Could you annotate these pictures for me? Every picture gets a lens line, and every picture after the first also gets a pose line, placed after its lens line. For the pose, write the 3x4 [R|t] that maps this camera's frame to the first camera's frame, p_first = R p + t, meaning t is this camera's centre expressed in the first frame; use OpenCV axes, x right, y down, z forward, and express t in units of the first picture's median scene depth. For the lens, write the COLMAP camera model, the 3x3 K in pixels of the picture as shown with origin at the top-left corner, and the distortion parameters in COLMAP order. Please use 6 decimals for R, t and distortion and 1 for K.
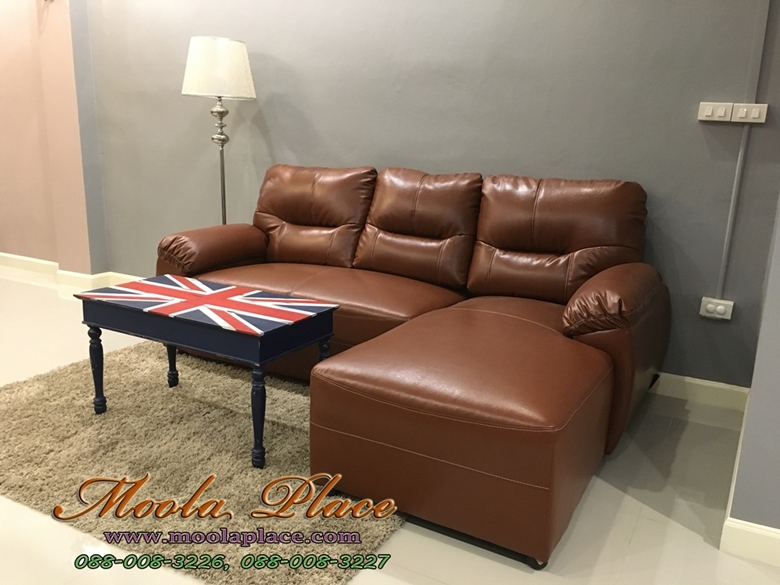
lens RADIAL K [[665.5, 0, 390.9], [0, 665.5, 289.2], [0, 0, 1]] dist [0.094940, -0.132586]
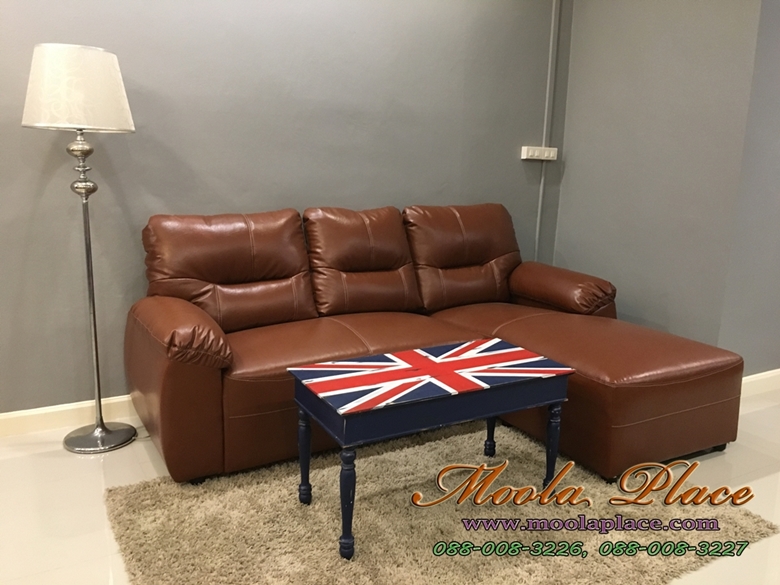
lens RADIAL K [[665.5, 0, 390.9], [0, 665.5, 289.2], [0, 0, 1]] dist [0.094940, -0.132586]
pose [[0.515300, -0.189166, 0.835872, -0.839878], [0.191765, 0.976056, 0.102671, -0.157349], [-0.835280, 0.107384, 0.539237, 0.433285]]
